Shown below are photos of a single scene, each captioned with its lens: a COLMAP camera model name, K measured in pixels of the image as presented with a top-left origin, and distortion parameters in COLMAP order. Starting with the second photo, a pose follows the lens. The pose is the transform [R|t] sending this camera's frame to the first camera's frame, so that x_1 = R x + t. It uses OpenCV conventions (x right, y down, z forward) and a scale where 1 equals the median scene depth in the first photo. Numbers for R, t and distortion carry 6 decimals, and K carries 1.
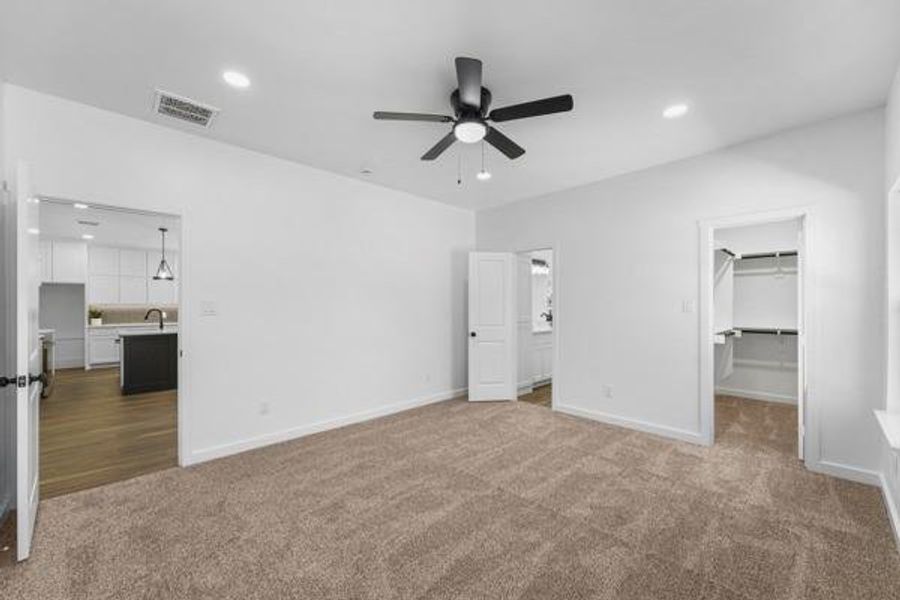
lens RADIAL K [[361.8, 0, 450.0], [0, 361.8, 300.0], [0, 0, 1]] dist [0.011099, -0.000283]
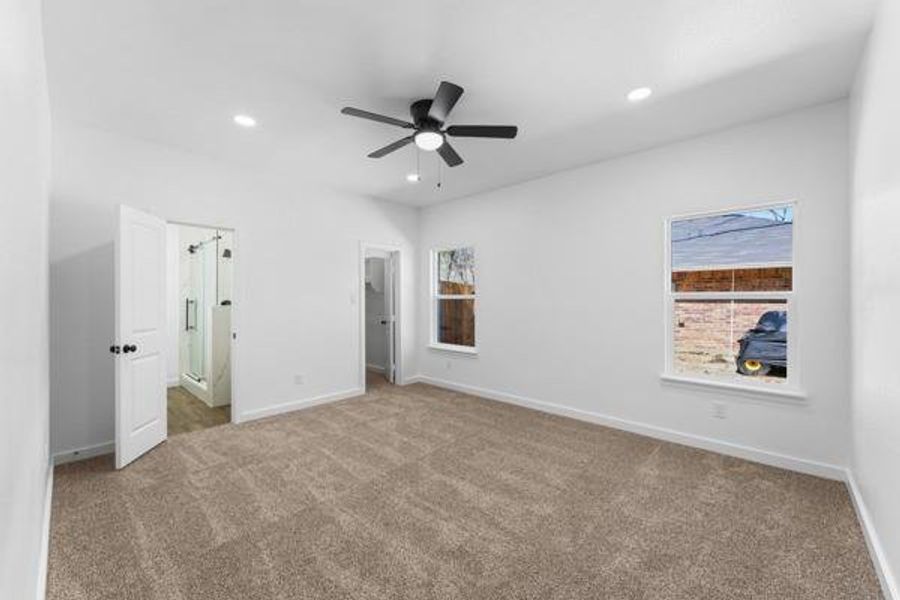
lens RADIAL K [[361.8, 0, 450.0], [0, 361.8, 300.0], [0, 0, 1]] dist [0.011099, -0.000283]
pose [[-0.034687, -0.007944, 0.999367, -0.775869], [-0.007908, 0.999939, 0.007674, 0.017210], [-0.999367, -0.007637, -0.034748, 0.754798]]
